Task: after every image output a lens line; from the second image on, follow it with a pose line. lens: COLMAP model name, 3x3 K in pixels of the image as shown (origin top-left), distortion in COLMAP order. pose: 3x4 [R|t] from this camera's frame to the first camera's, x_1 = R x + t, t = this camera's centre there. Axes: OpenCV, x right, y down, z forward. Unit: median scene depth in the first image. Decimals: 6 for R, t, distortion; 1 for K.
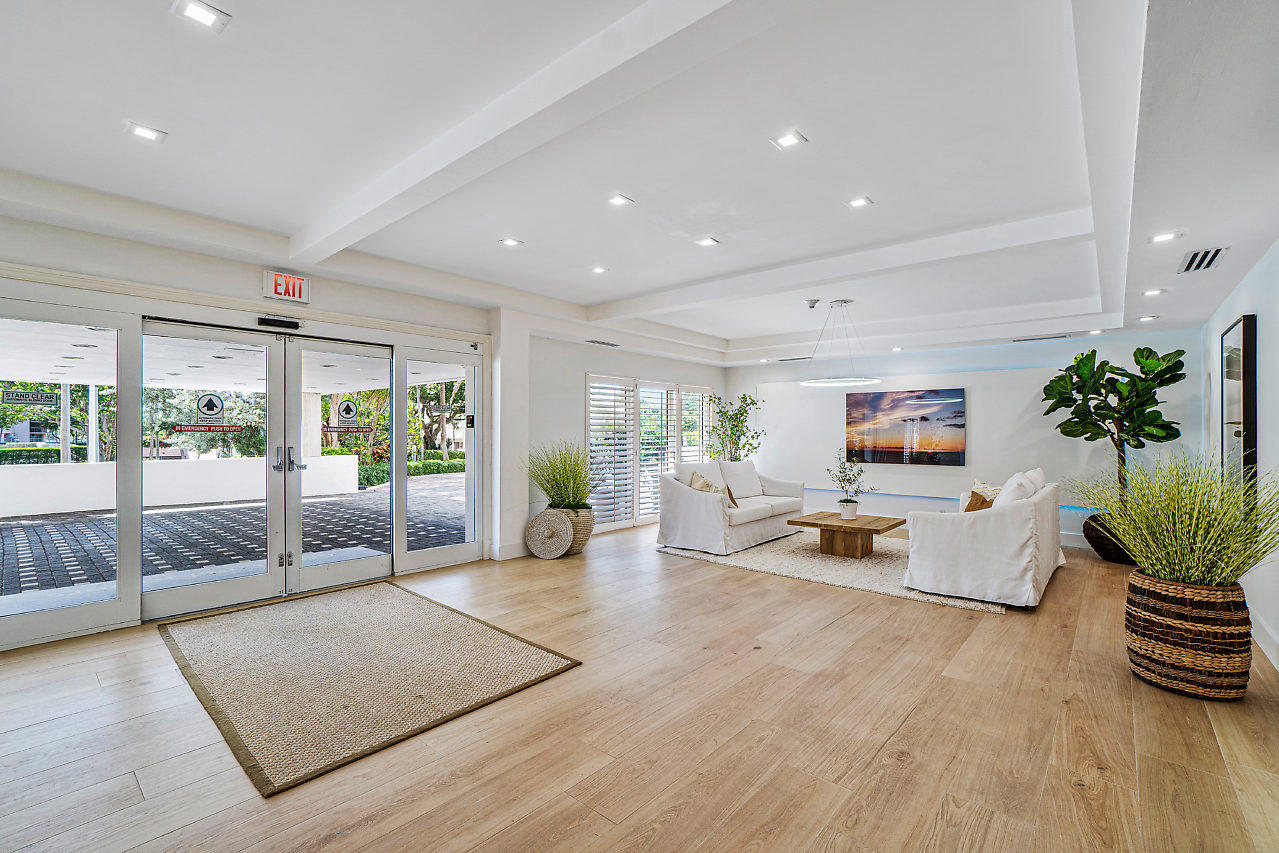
lens RADIAL K [[567.7, 0, 626.6], [0, 567.7, 428.2], [0, 0, 1]] dist [-0.044729, 0.021710]
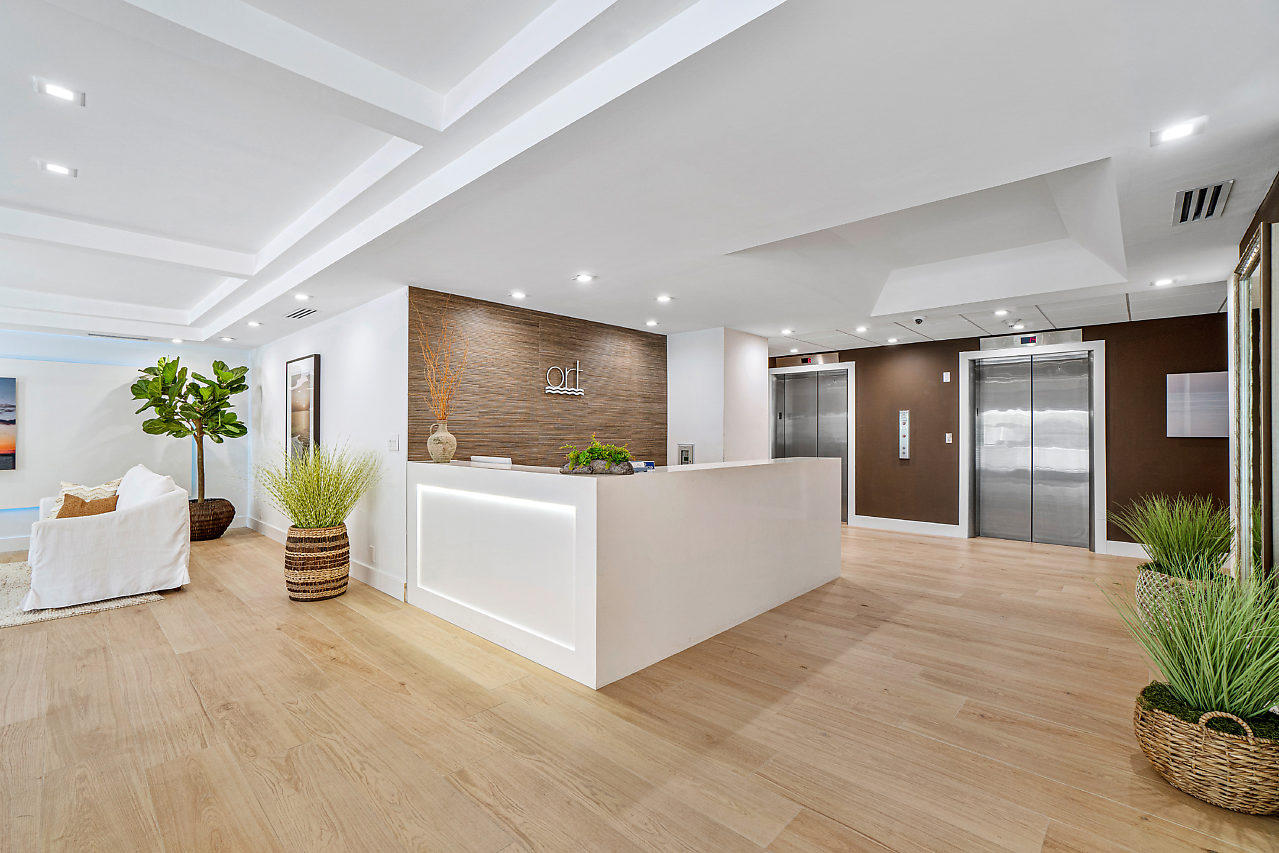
lens RADIAL K [[567.7, 0, 626.6], [0, 567.7, 428.2], [0, 0, 1]] dist [-0.044729, 0.021710]
pose [[0.043083, 0.001206, 0.999071, -0.366985], [-0.007222, 0.999974, -0.000896, -0.002200], [-0.999045, -0.007176, 0.043090, 0.063913]]
